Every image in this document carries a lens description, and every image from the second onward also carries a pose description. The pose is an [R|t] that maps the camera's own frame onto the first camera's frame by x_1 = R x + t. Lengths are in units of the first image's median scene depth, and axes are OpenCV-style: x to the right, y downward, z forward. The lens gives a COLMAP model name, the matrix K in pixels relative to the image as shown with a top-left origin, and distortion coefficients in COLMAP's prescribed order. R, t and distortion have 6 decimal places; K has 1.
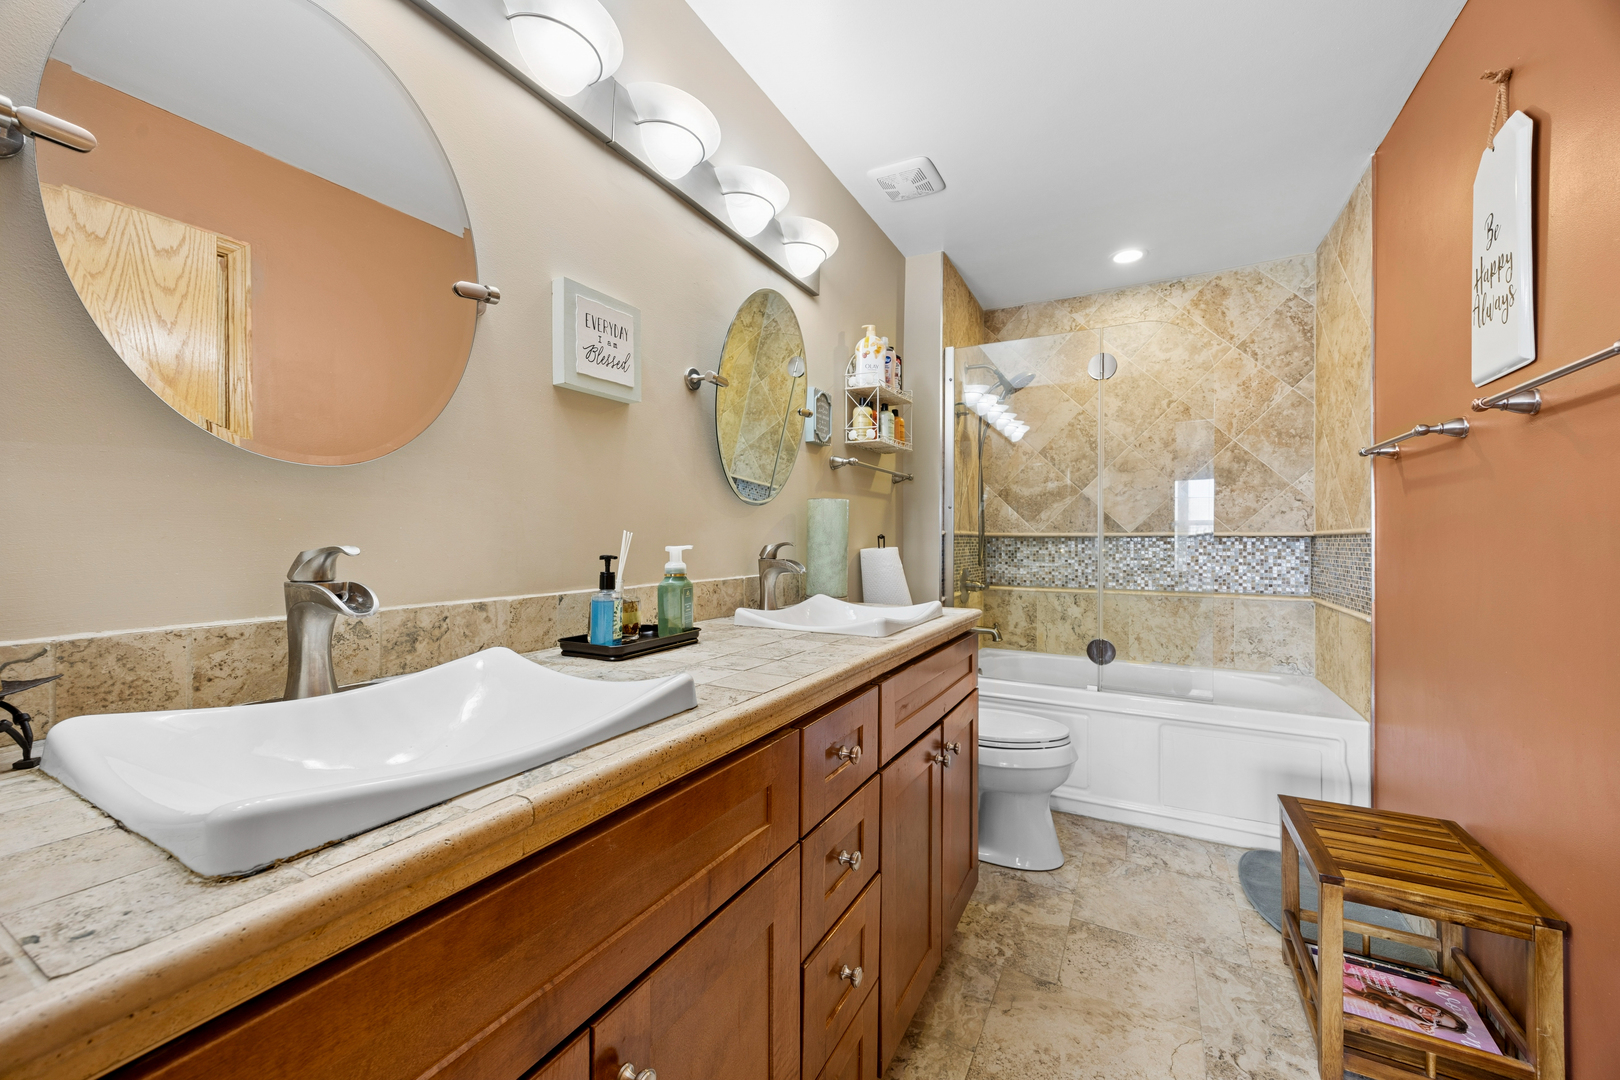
lens RADIAL K [[630.4, 0, 805.6], [0, 630.4, 542.5], [0, 0, 1]] dist [-0.000764, 0.000393]
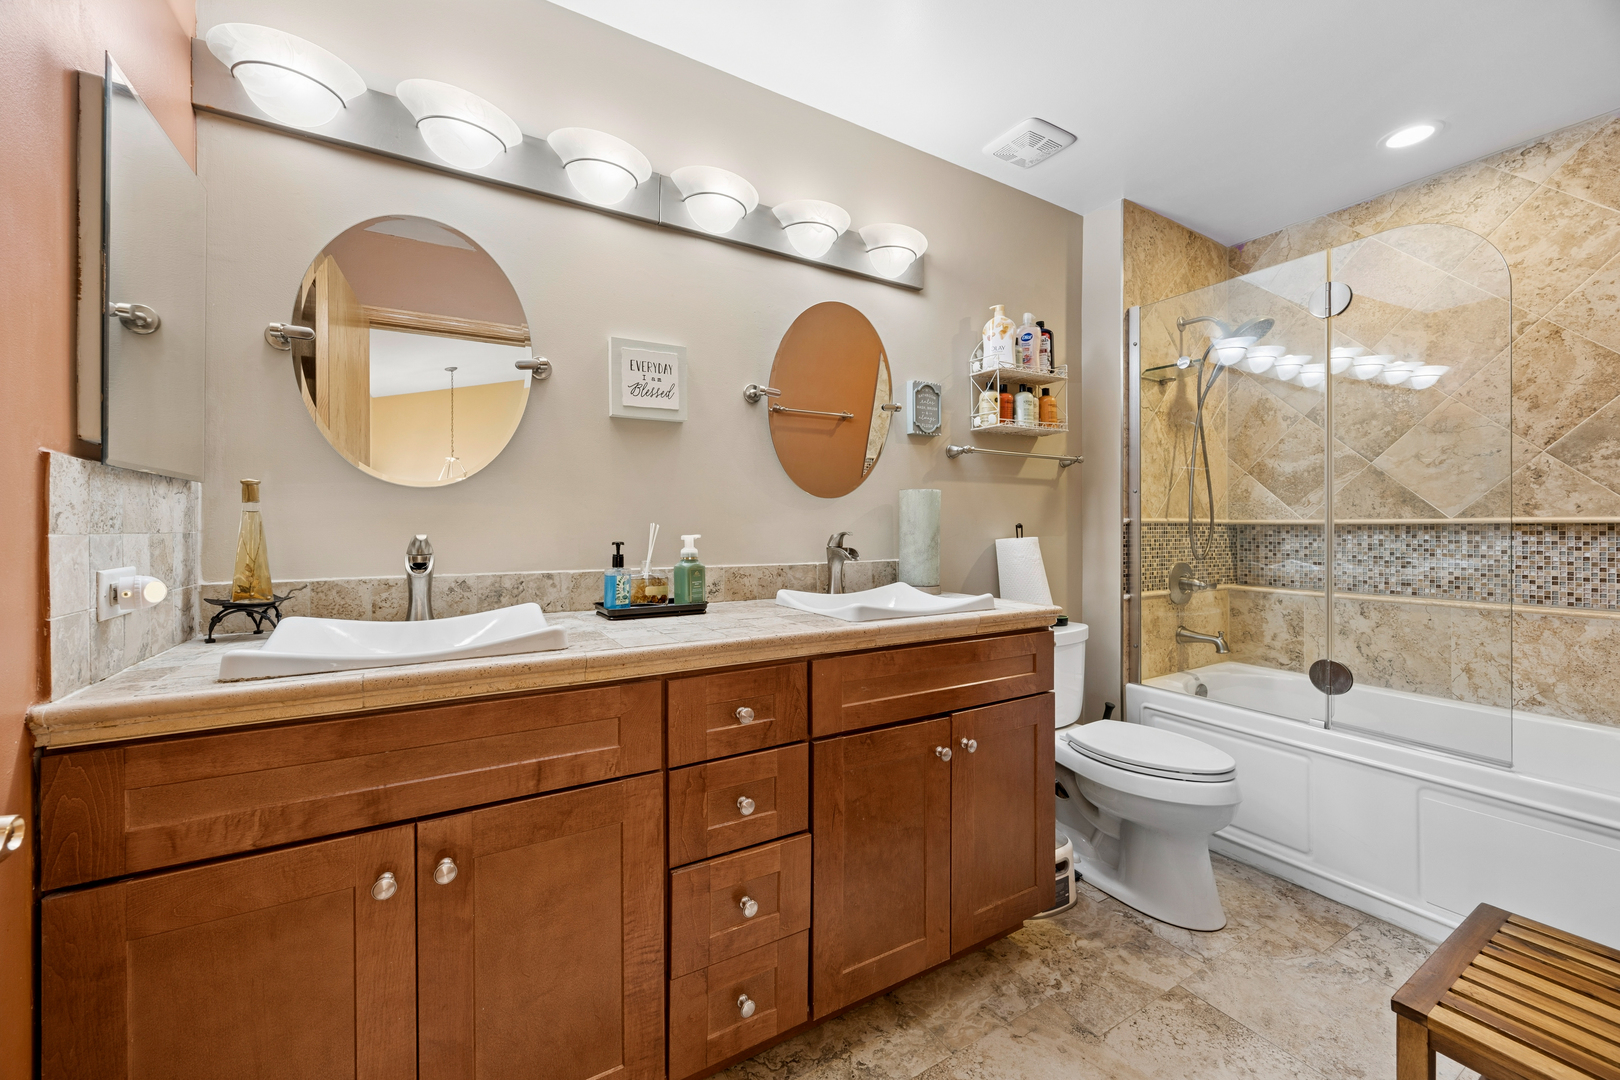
lens RADIAL K [[630.4, 0, 792.7], [0, 630.4, 529.3], [0, 0, 1]] dist [-0.000764, 0.000393]
pose [[0.855603, -0.000119, -0.517633, 0.367520], [-0.000981, 0.999998, -0.001852, -0.002235], [0.517632, 0.002092, 0.855601, 0.021813]]
